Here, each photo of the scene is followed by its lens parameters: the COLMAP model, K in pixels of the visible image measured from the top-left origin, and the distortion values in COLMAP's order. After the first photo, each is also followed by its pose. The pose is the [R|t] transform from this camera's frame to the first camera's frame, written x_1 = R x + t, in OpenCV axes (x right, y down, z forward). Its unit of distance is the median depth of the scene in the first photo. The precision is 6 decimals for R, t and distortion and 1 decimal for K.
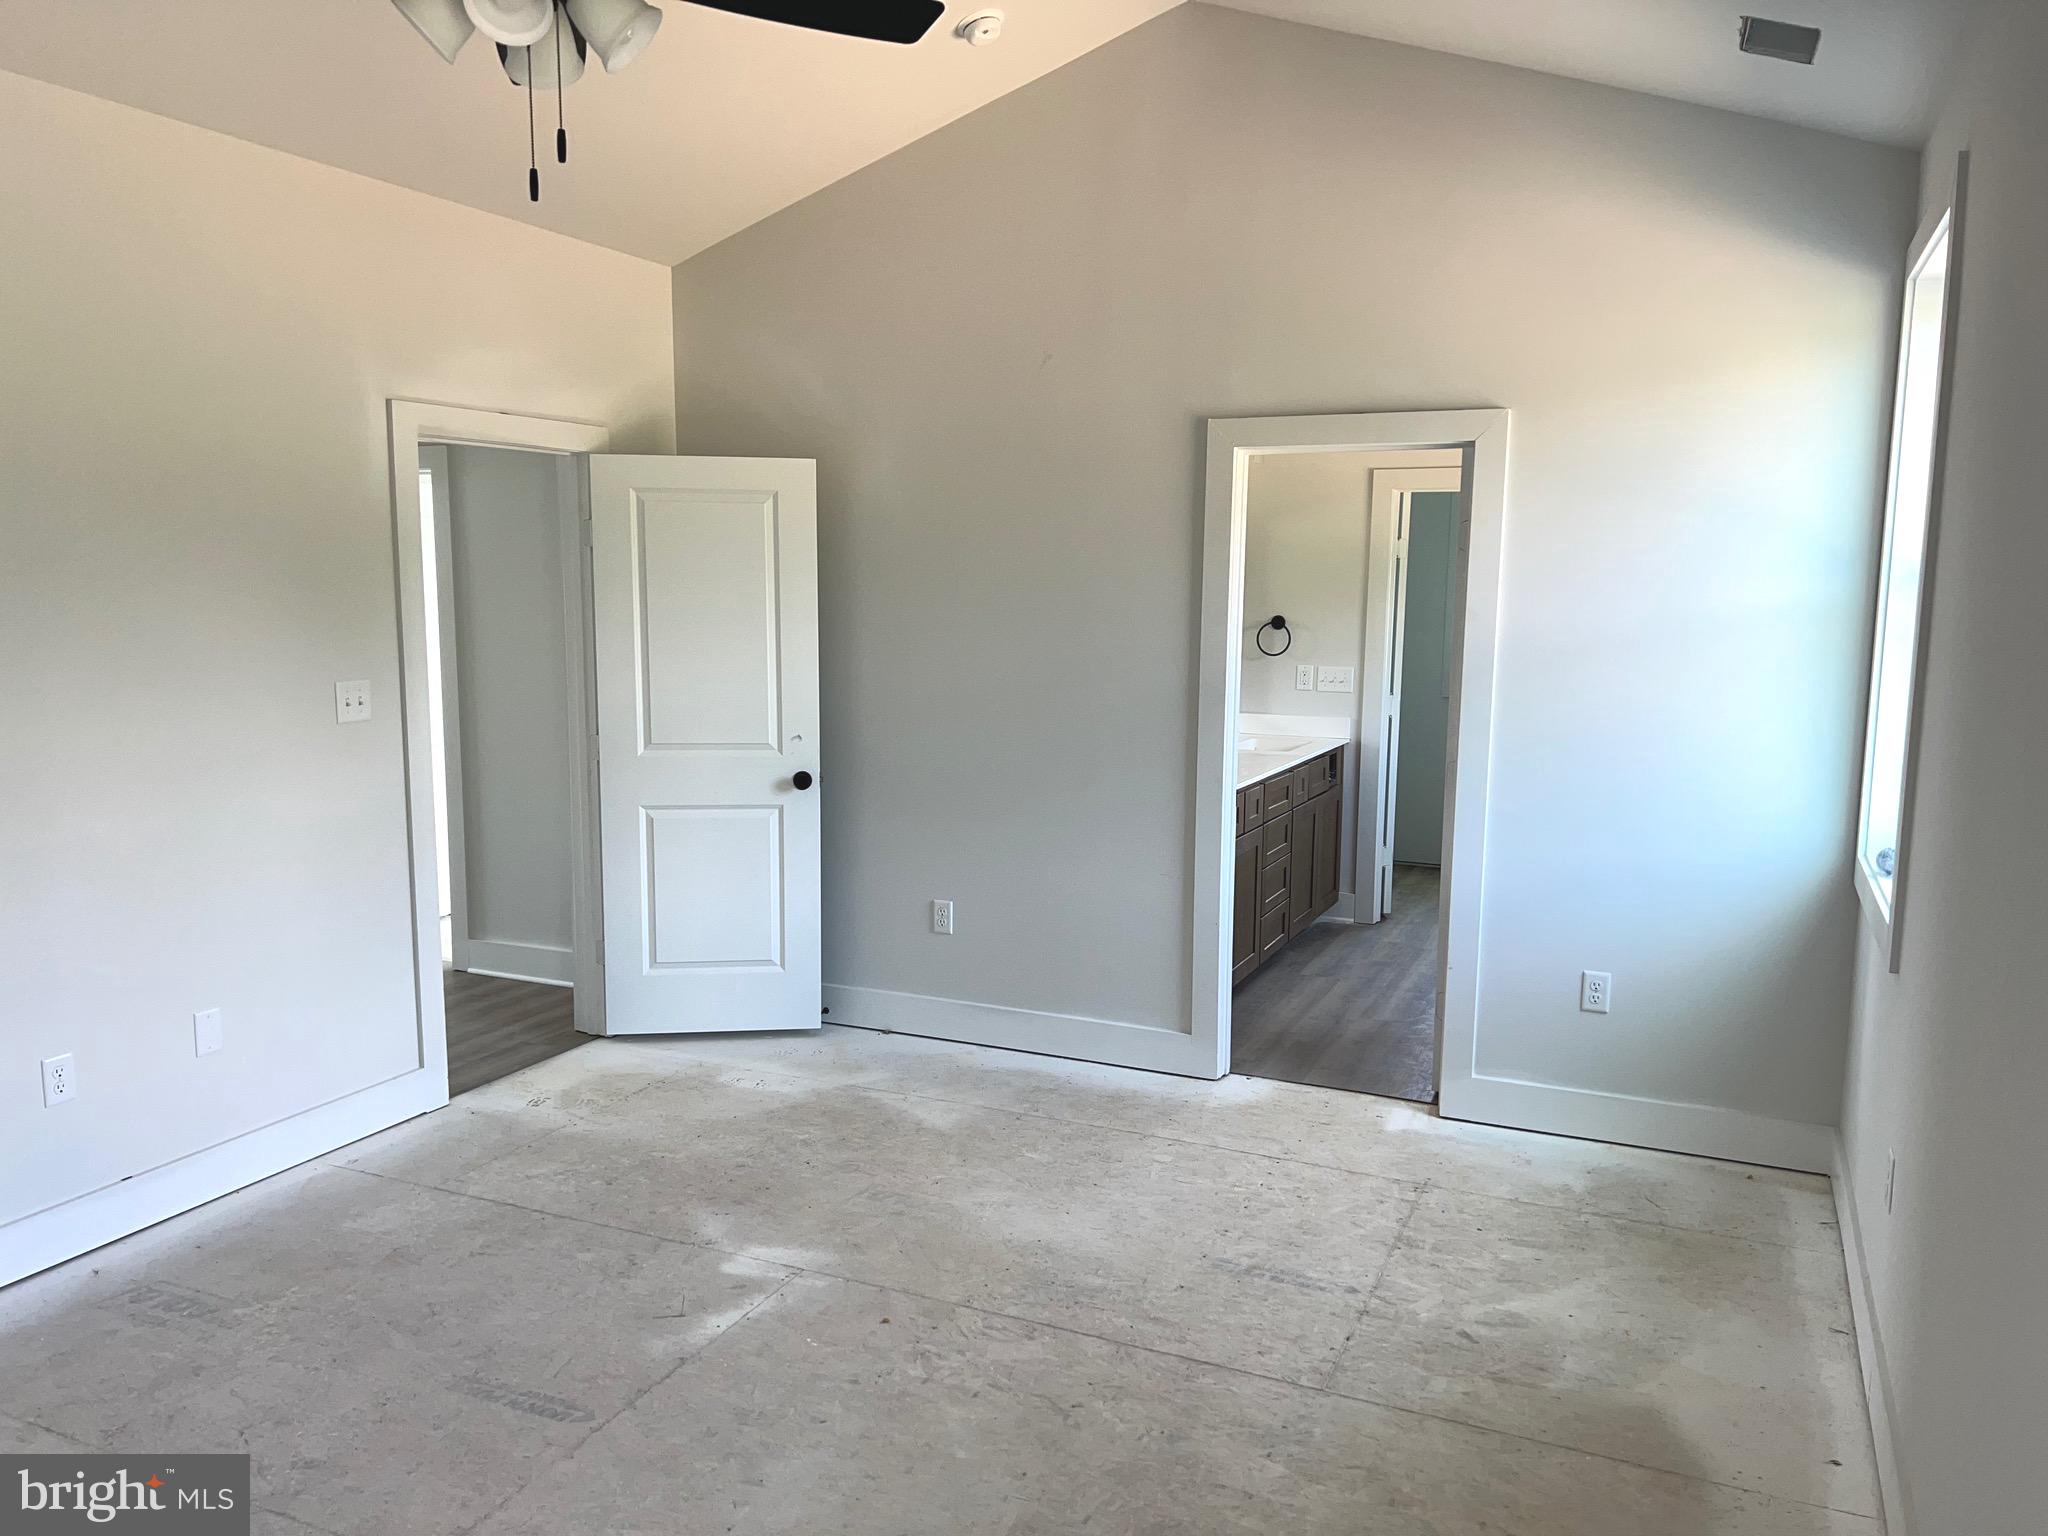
lens RADIAL K [[1541.1, 0, 1024.0], [0, 1541.1, 768.0], [0, 0, 1]] dist [0.045605, -0.040754]
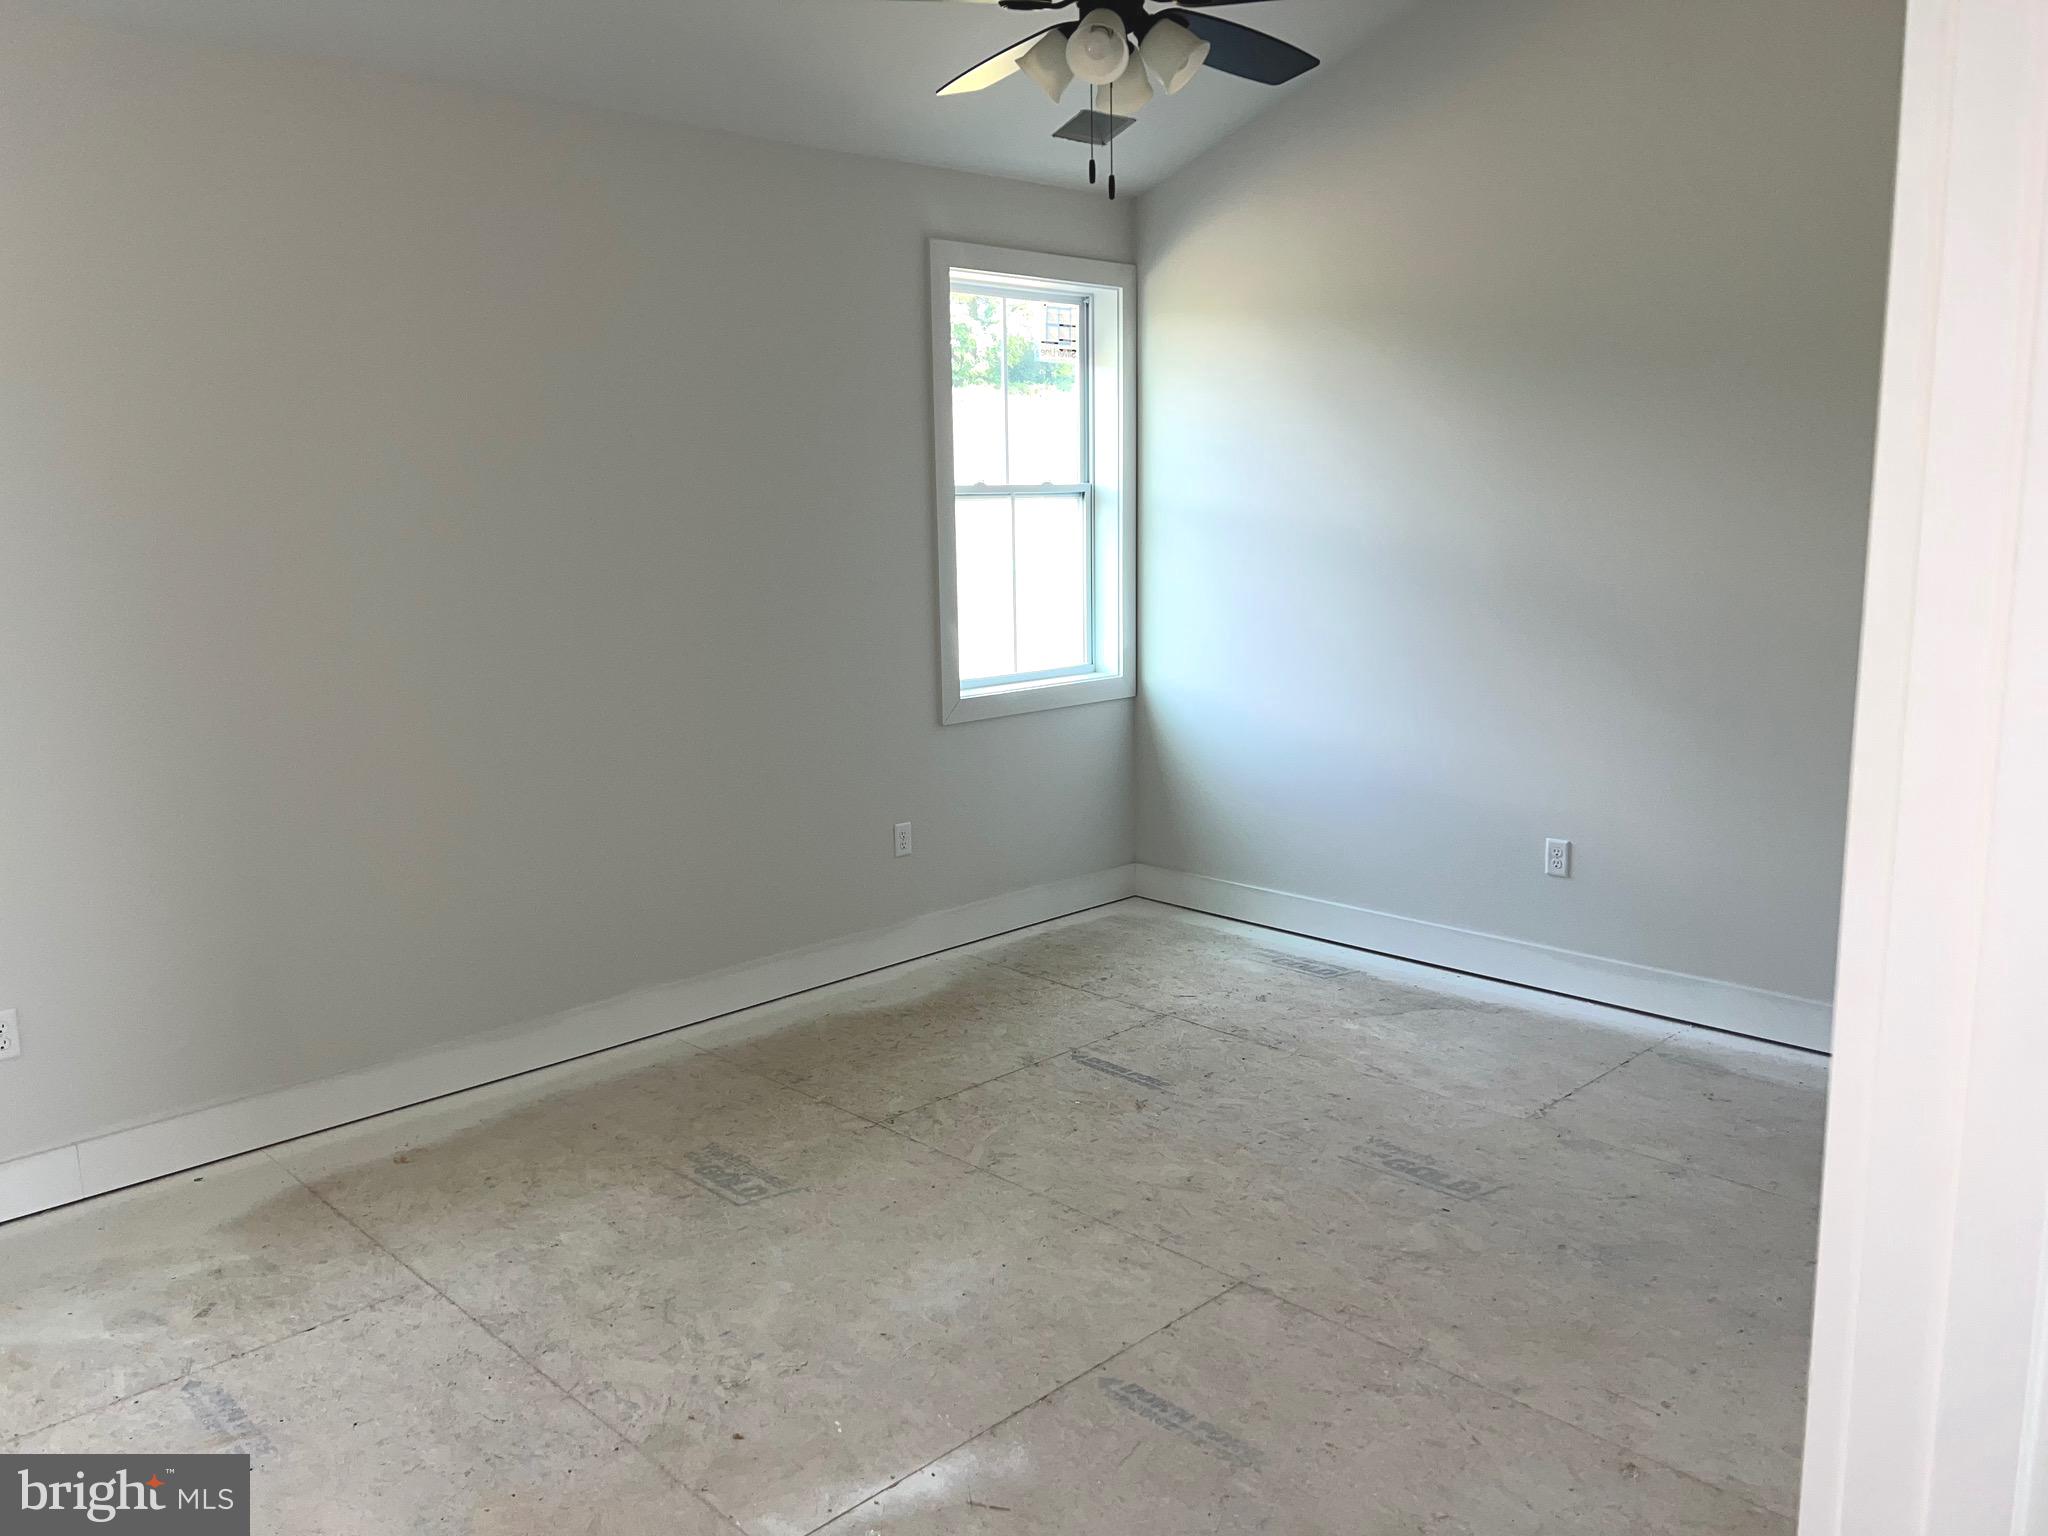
lens RADIAL K [[1541.1, 0, 1019.9], [0, 1541.1, 784.1], [0, 0, 1]] dist [0.045605, -0.040754]
pose [[-0.931645, -0.050591, 0.359831, -0.534025], [0.061810, 0.953764, 0.294131, -0.198362], [-0.358074, 0.296267, -0.885443, 1.688054]]
